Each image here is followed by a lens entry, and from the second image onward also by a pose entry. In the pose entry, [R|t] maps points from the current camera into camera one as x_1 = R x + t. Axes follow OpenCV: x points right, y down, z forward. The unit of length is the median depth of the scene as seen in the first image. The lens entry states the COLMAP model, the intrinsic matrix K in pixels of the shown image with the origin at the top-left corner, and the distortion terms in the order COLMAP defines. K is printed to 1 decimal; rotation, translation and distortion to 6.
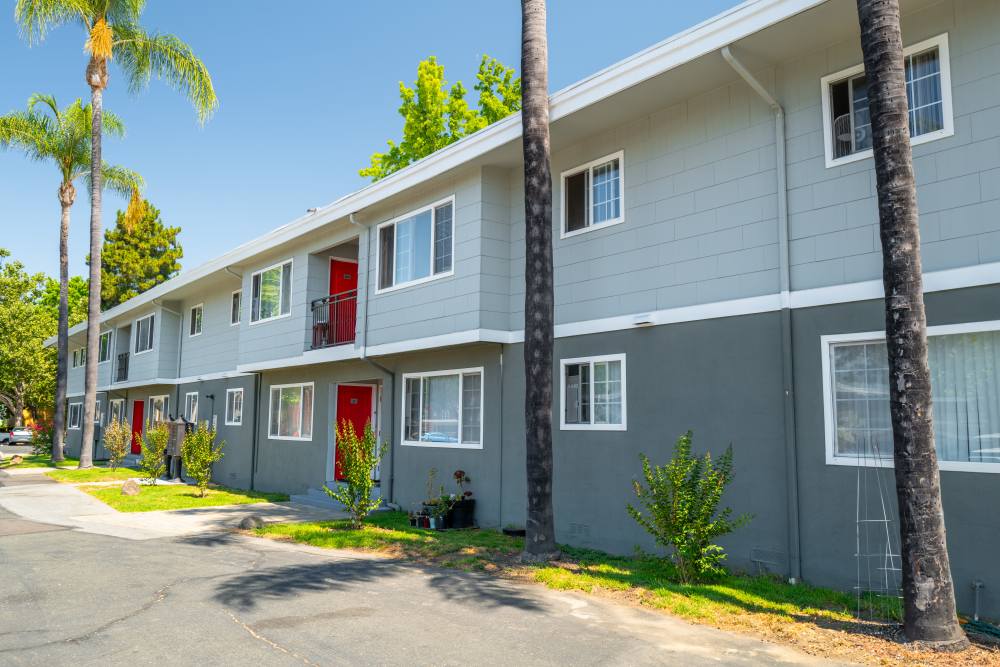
lens RADIAL K [[822.5, 0, 500.0], [0, 822.5, 333.5], [0, 0, 1]] dist [-0.015959, 0.009350]
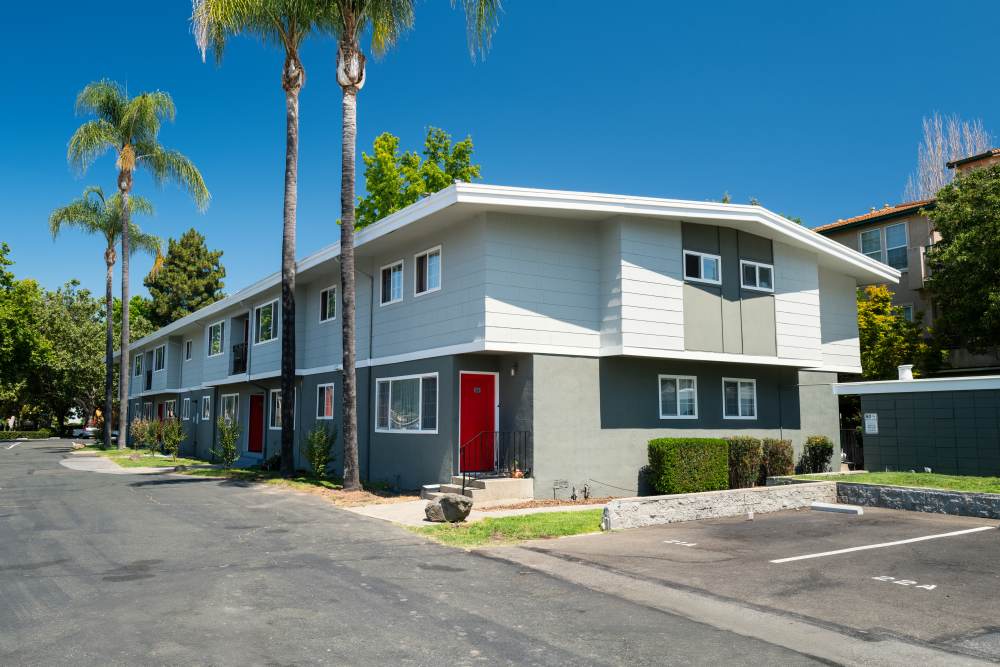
lens RADIAL K [[788.9, 0, 500.0], [0, 788.9, 333.5], [0, 0, 1]] dist [-0.044338, -0.006922]
pose [[0.998357, -0.019942, -0.053726, 0.188991], [0.020156, 0.999791, 0.003444, -0.027533], [0.053647, -0.004522, 0.998550, -0.272796]]
